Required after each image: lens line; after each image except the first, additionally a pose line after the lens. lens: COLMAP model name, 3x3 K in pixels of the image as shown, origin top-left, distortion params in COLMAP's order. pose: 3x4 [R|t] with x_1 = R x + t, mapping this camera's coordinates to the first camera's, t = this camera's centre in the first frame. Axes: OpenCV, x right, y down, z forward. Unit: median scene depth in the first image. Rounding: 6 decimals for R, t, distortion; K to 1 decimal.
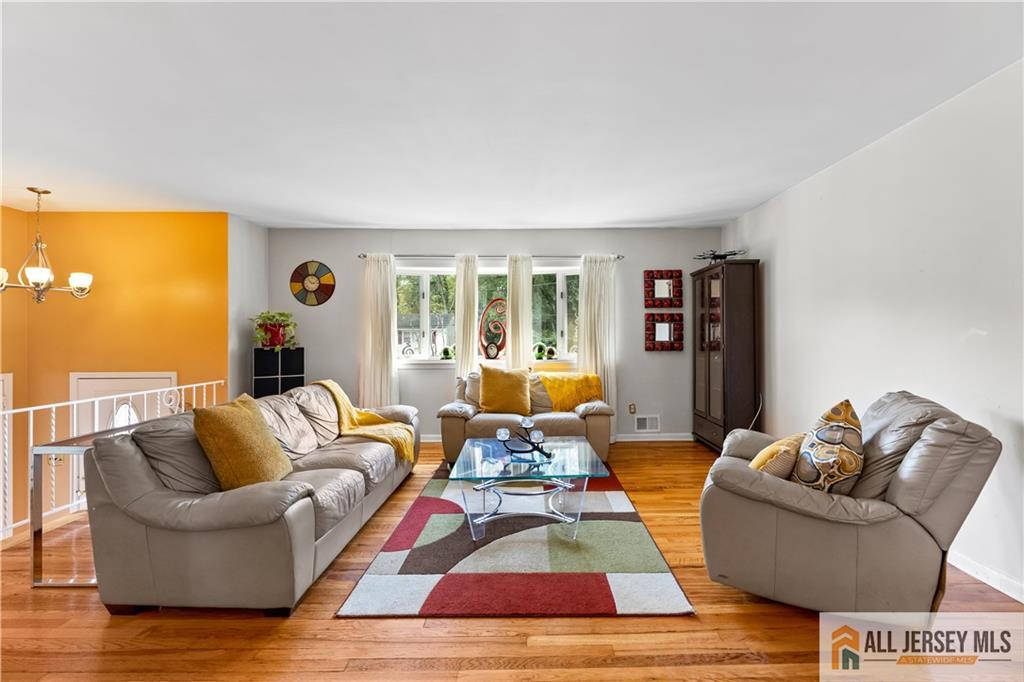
lens RADIAL K [[422.8, 0, 529.1], [0, 422.8, 334.7], [0, 0, 1]] dist [0.004064, 0.000223]
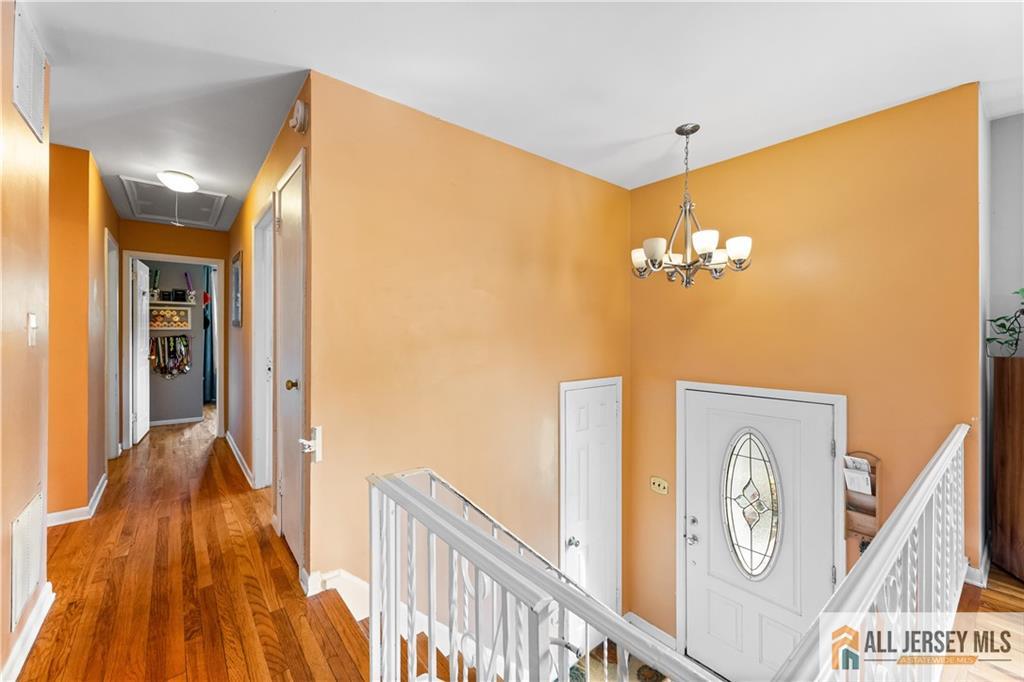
lens RADIAL K [[412.9, 0, 508.9], [0, 412.9, 336.6], [0, 0, 1]] dist [0.002088, 0.000104]
pose [[0.619862, 0.006691, -0.784682, -0.600618], [-0.001694, 0.999973, 0.007189, 0.002233], [0.784709, -0.003127, 0.619857, 0.253109]]
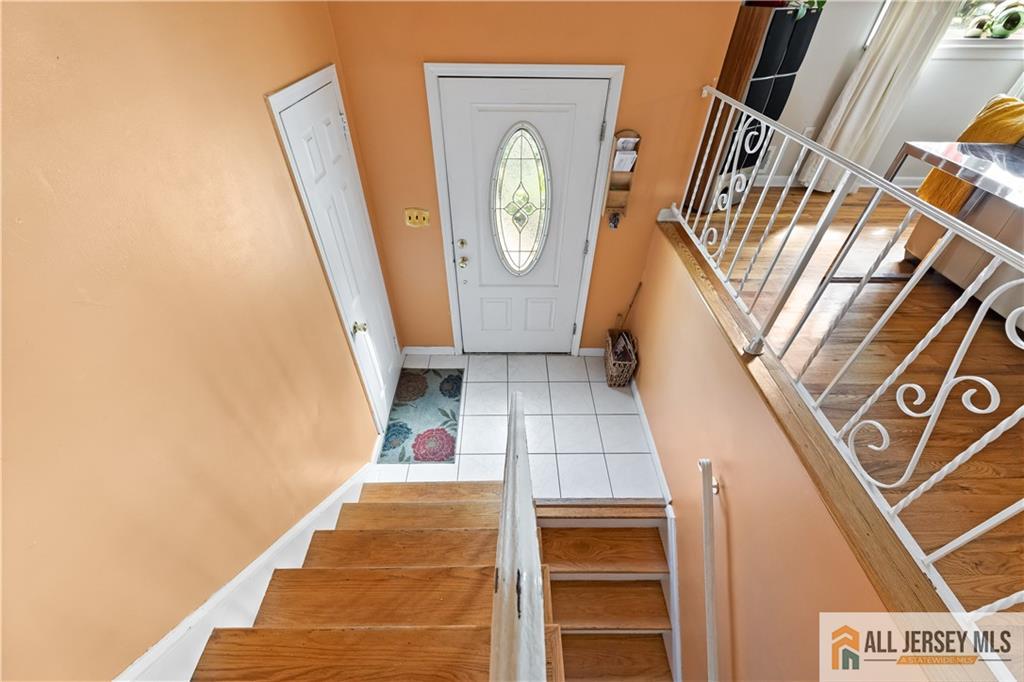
lens RADIAL K [[412.9, 0, 508.9], [0, 412.9, 336.6], [0, 0, 1]] dist [0.002088, 0.000104]
pose [[0.999871, 0.010411, 0.012243, -0.874391], [-0.015907, 0.749639, 0.661656, 0.001864], [-0.002289, -0.661765, 0.749708, 0.350545]]
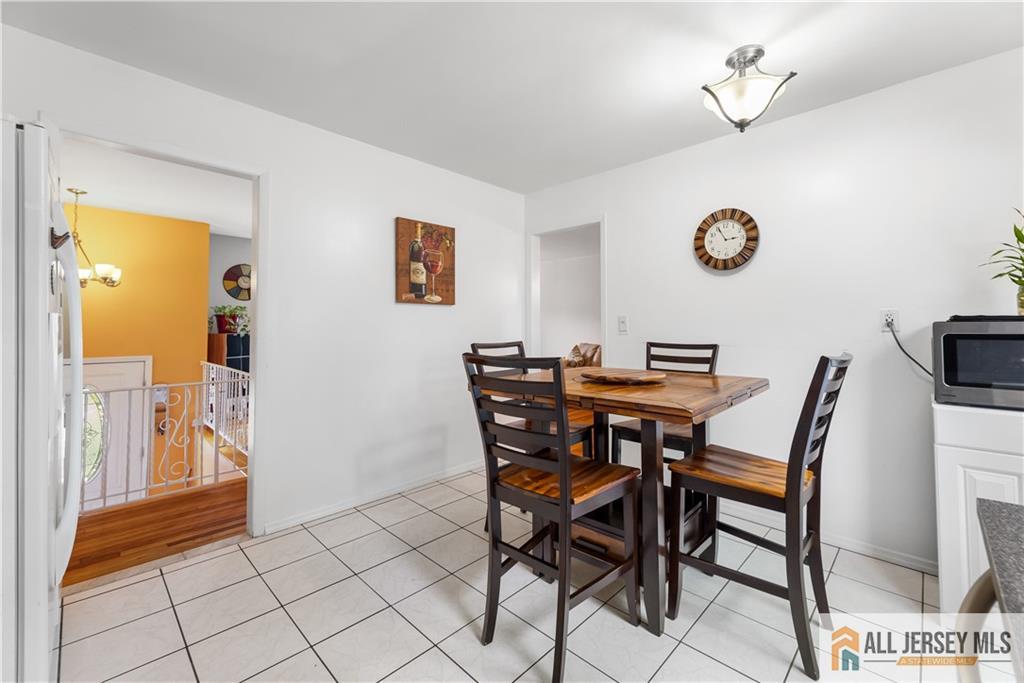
lens RADIAL K [[423.0, 0, 513.6], [0, 423.0, 312.9], [0, 0, 1]] dist [0.001834, 0.000159]
pose [[0.701063, 0.029045, 0.712508, -0.862101], [-0.003973, 0.999314, -0.036828, 0.010286], [-0.713088, 0.022988, 0.700697, -0.434044]]
